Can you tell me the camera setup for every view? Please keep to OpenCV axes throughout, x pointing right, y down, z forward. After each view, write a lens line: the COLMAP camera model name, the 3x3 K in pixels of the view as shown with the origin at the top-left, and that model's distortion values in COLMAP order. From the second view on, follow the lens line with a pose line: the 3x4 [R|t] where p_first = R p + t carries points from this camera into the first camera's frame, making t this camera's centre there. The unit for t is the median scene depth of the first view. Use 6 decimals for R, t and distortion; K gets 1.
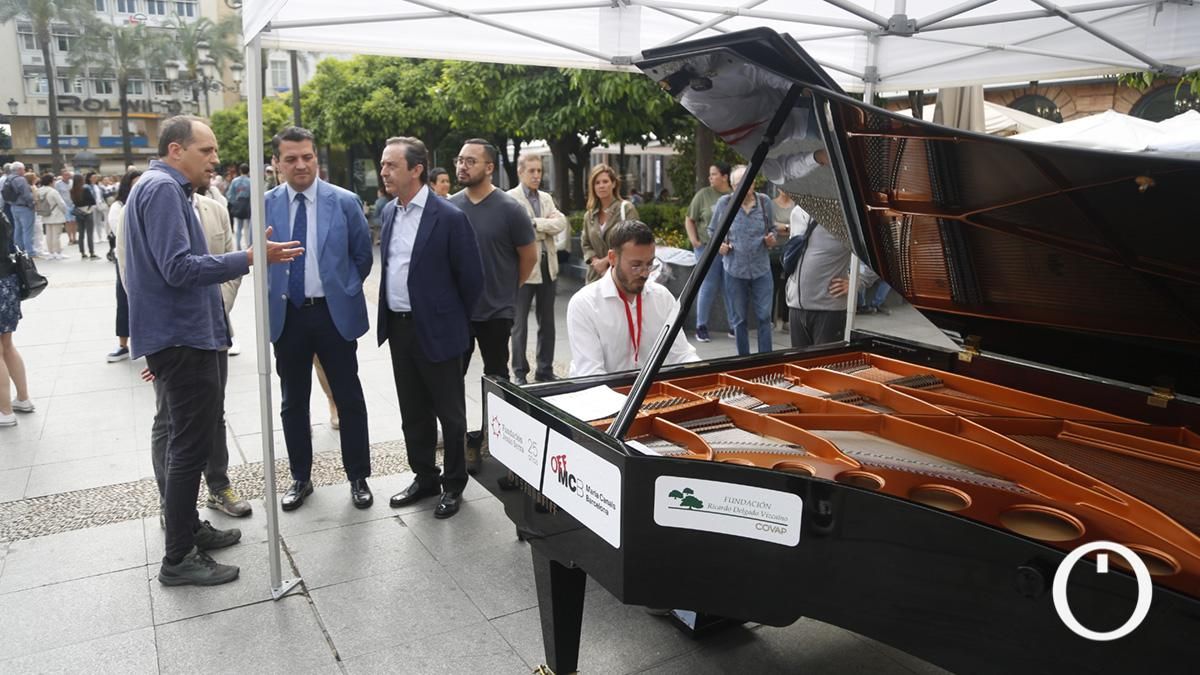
lens RADIAL K [[850.0, 0, 603.3], [0, 850.0, 298.4], [0, 0, 1]] dist [-0.135974, 0.088578]
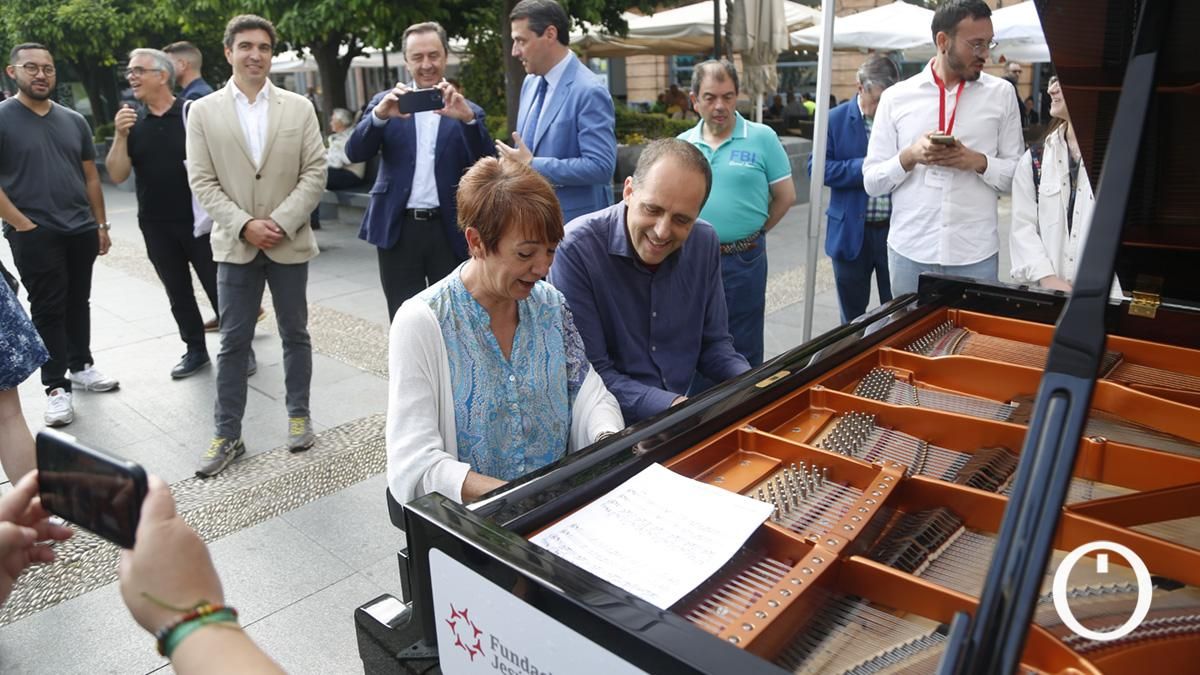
lens RADIAL K [[850.0, 0, 603.3], [0, 850.0, 298.4], [0, 0, 1]] dist [-0.135974, 0.088578]
pose [[0.958440, -0.098437, 0.267772, -0.030420], [0.071661, 0.991563, 0.108019, -0.008347], [-0.276146, -0.084341, 0.957408, 0.125536]]
